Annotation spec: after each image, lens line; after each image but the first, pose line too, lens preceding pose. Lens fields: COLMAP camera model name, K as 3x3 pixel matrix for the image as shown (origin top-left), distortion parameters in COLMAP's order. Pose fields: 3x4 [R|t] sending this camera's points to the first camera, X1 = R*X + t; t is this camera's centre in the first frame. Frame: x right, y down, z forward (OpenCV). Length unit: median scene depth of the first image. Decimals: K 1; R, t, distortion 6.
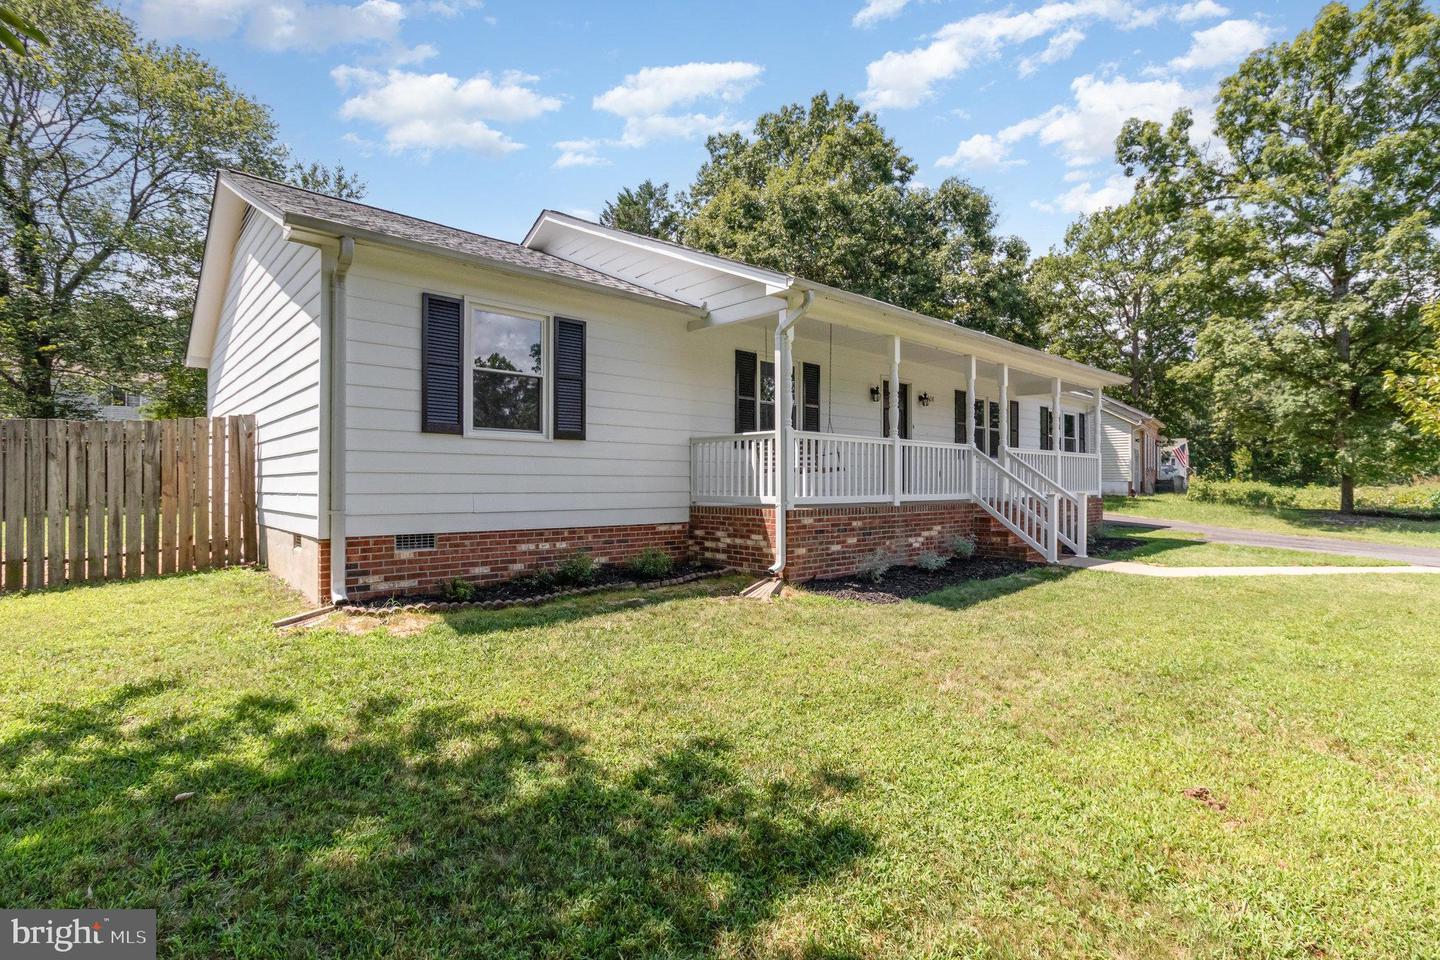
lens RADIAL K [[670.6, 0, 729.7], [0, 670.6, 476.9], [0, 0, 1]] dist [0.006836, -0.000755]
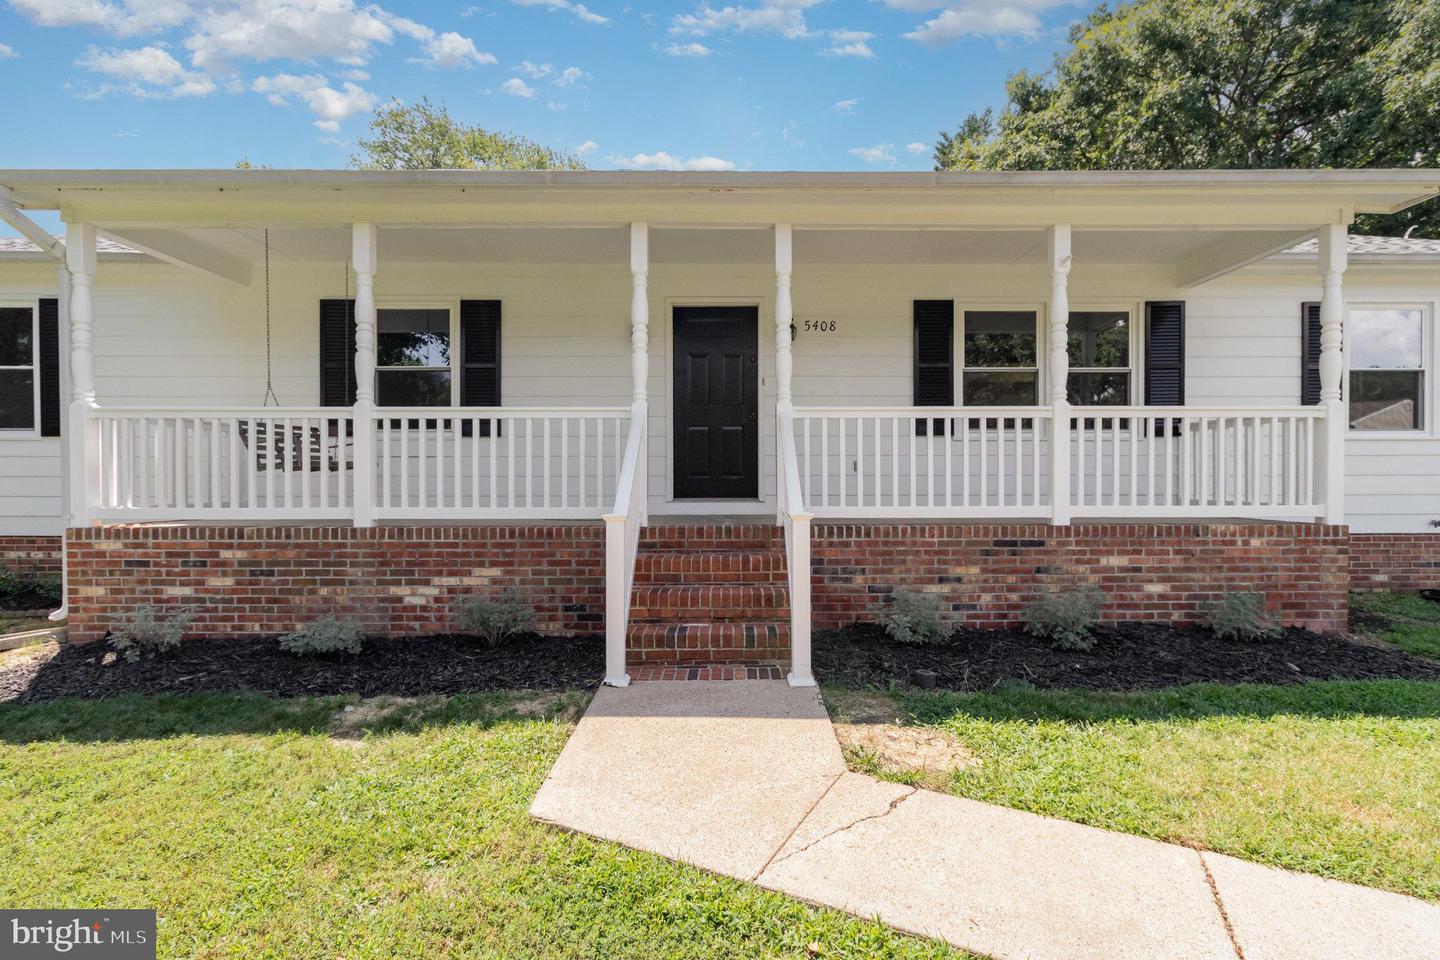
lens RADIAL K [[670.6, 0, 719.2], [0, 670.6, 481.5], [0, 0, 1]] dist [0.006836, -0.000755]
pose [[0.740703, -0.001896, -0.671830, 0.815664], [0.006003, 0.999975, 0.003797, 0.004778], [0.671806, -0.006846, 0.740696, 0.758568]]
